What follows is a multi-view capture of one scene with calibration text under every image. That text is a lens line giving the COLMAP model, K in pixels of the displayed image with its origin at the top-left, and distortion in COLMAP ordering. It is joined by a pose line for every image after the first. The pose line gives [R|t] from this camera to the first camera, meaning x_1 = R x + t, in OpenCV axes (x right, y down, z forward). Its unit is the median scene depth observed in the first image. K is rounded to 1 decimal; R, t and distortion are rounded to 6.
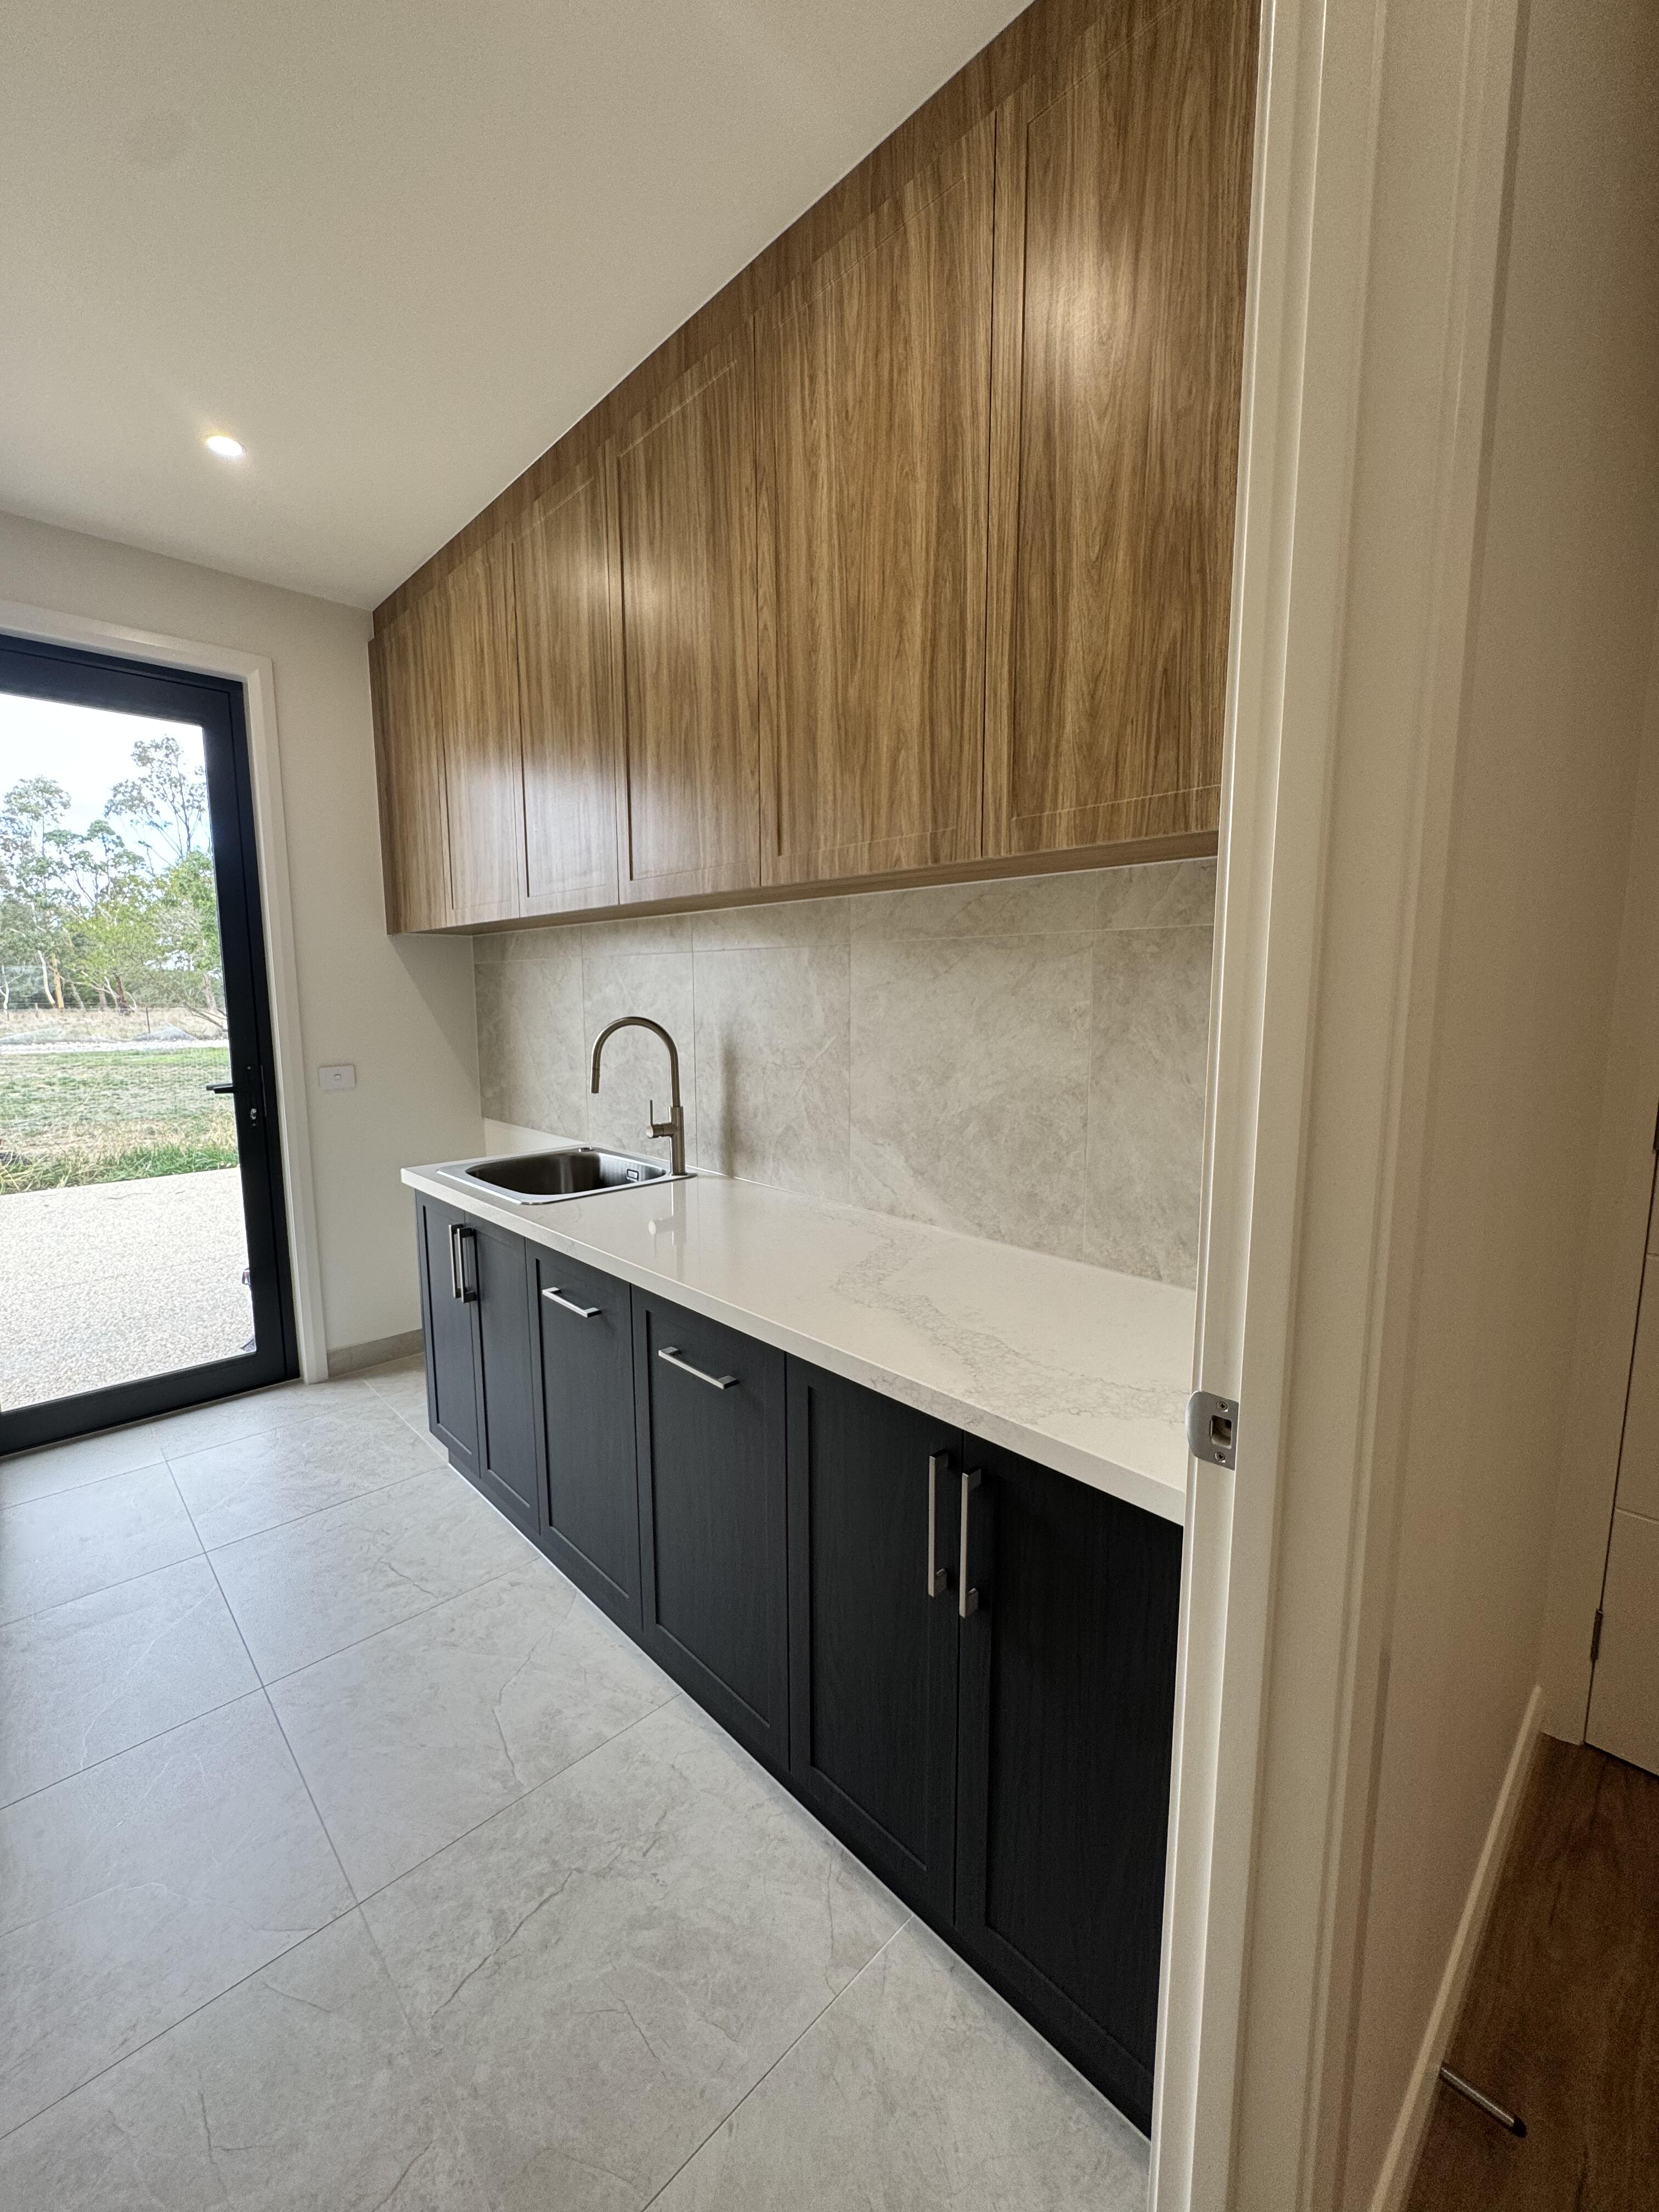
lens RADIAL K [[892.9, 0, 828.0], [0, 892.9, 1104.0], [0, 0, 1]] dist [-0.001783, 0.000127]
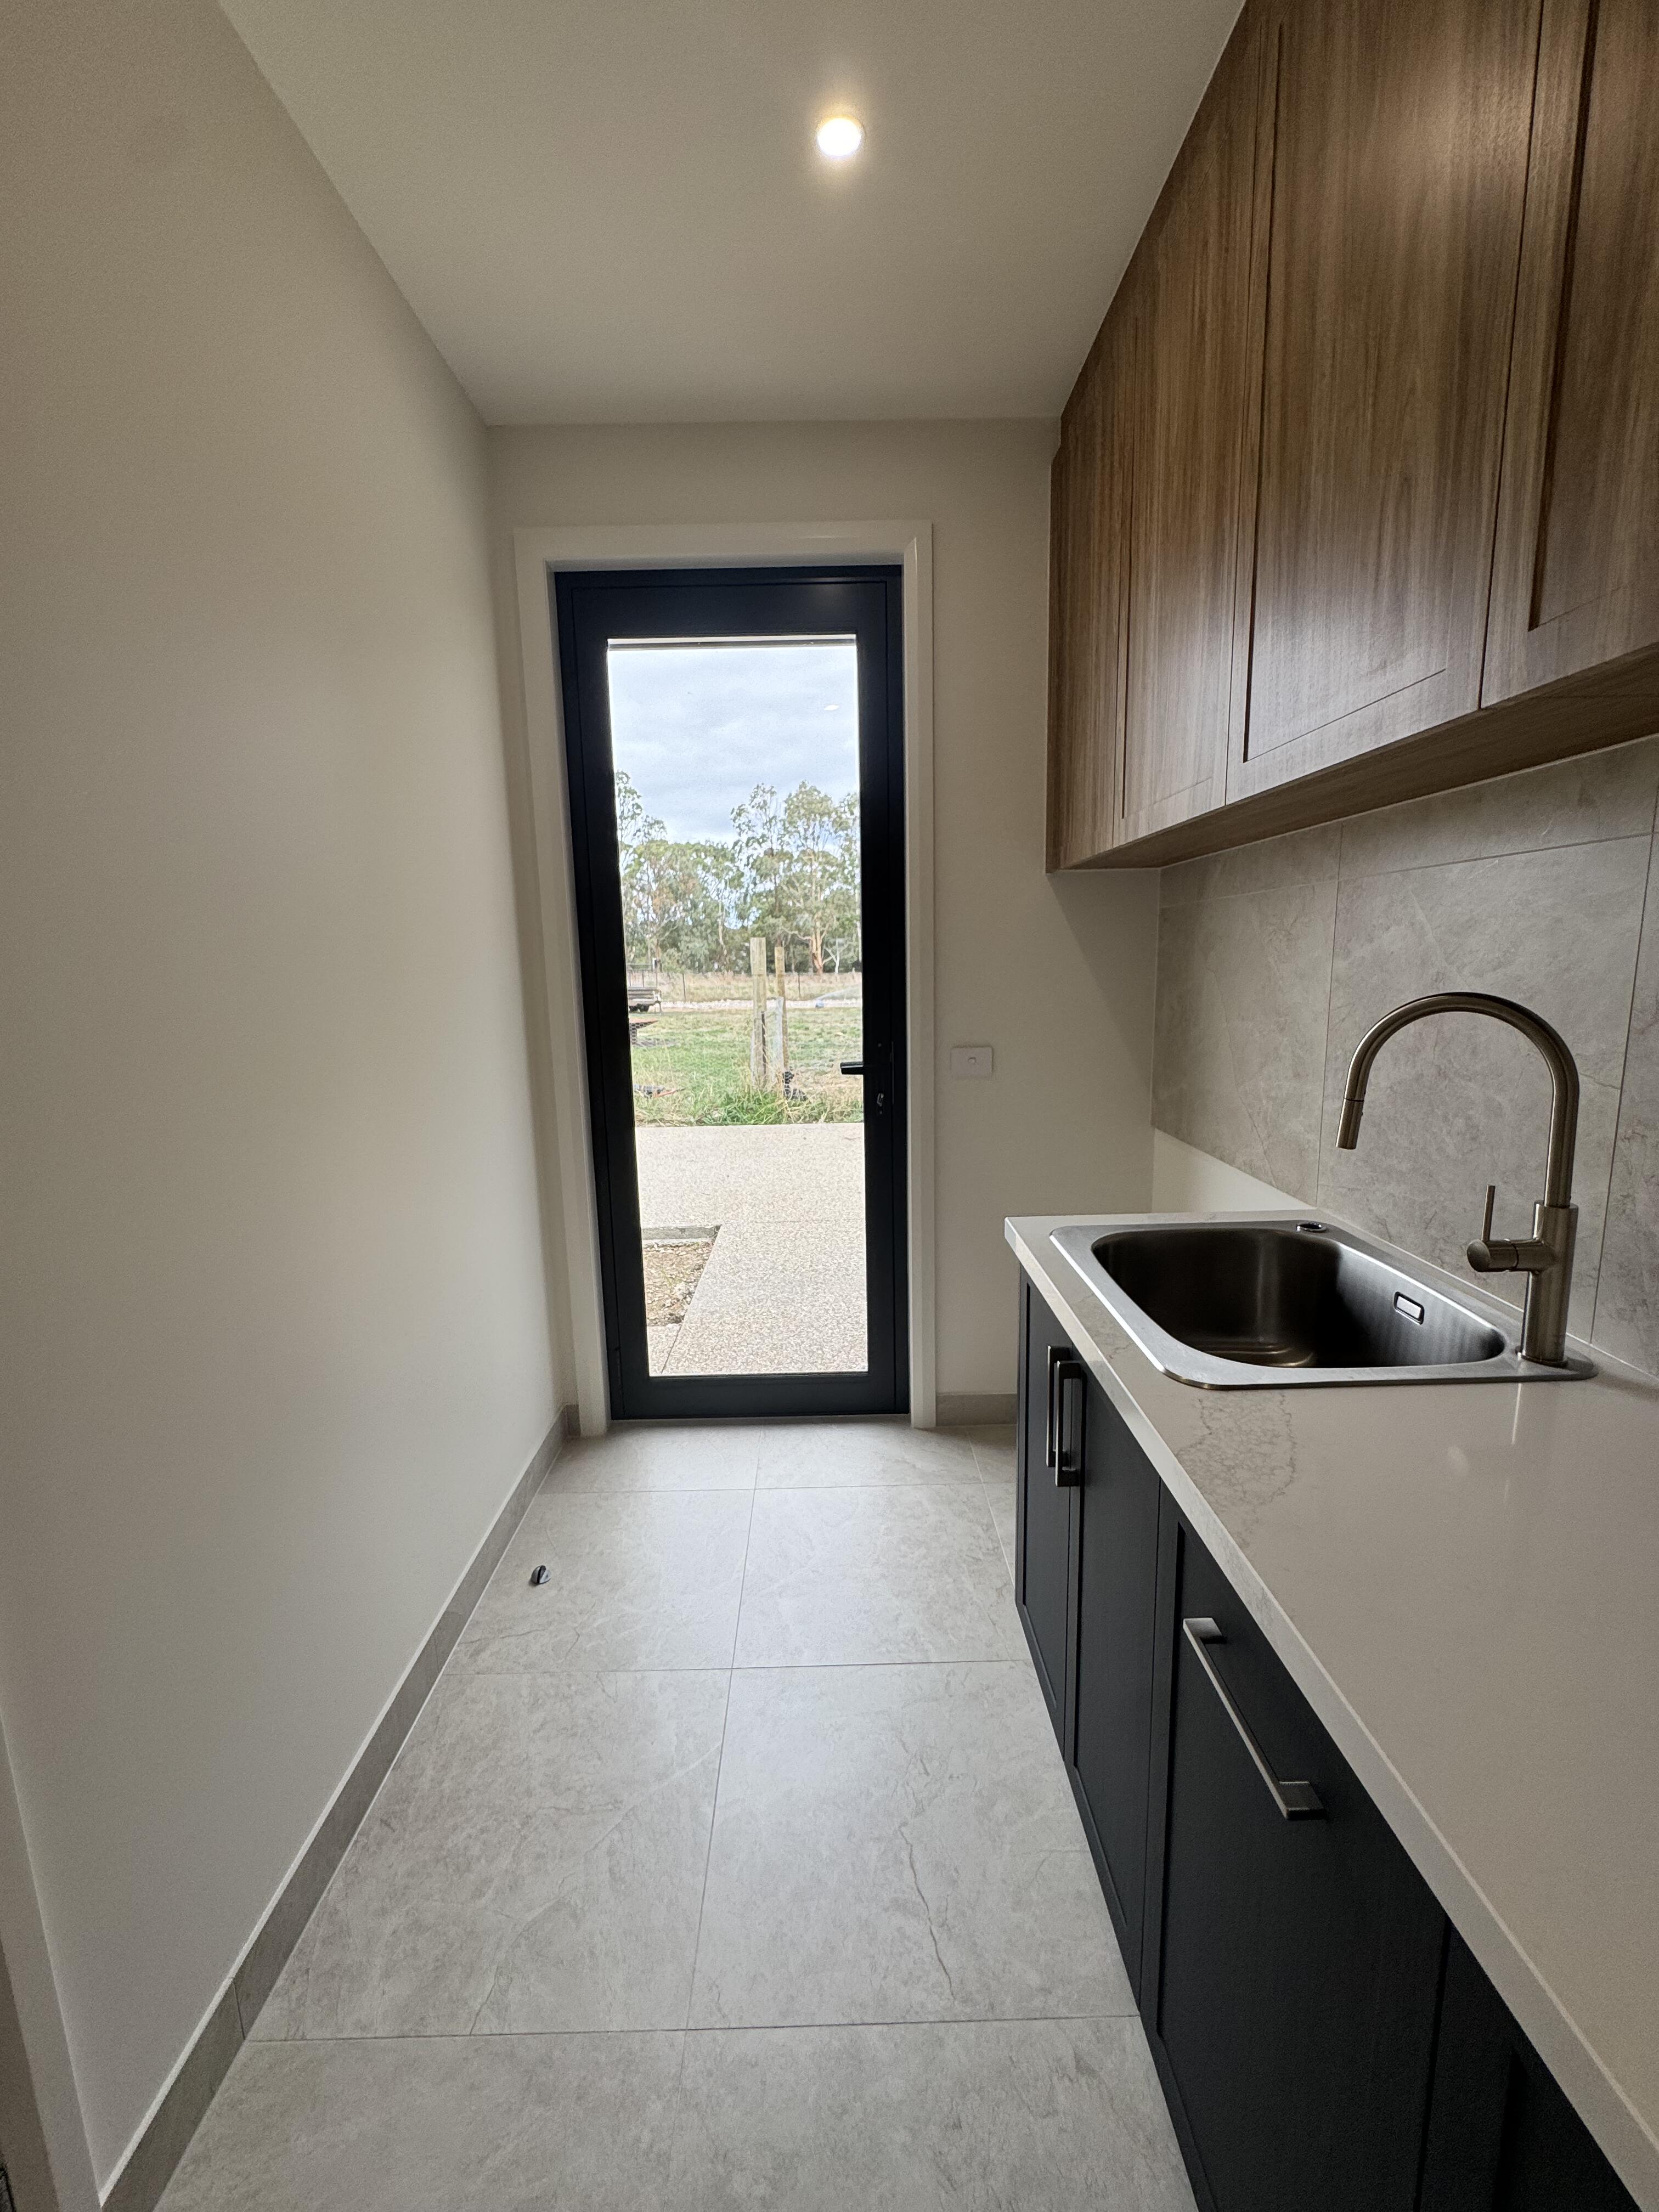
lens RADIAL K [[892.9, 0, 828.0], [0, 892.9, 1104.0], [0, 0, 1]] dist [-0.001783, 0.000127]
pose [[0.726831, 0.096974, -0.679936, -0.117945], [-0.068367, 0.995281, 0.068866, -0.043158], [0.683405, -0.003569, 0.730030, 0.384676]]
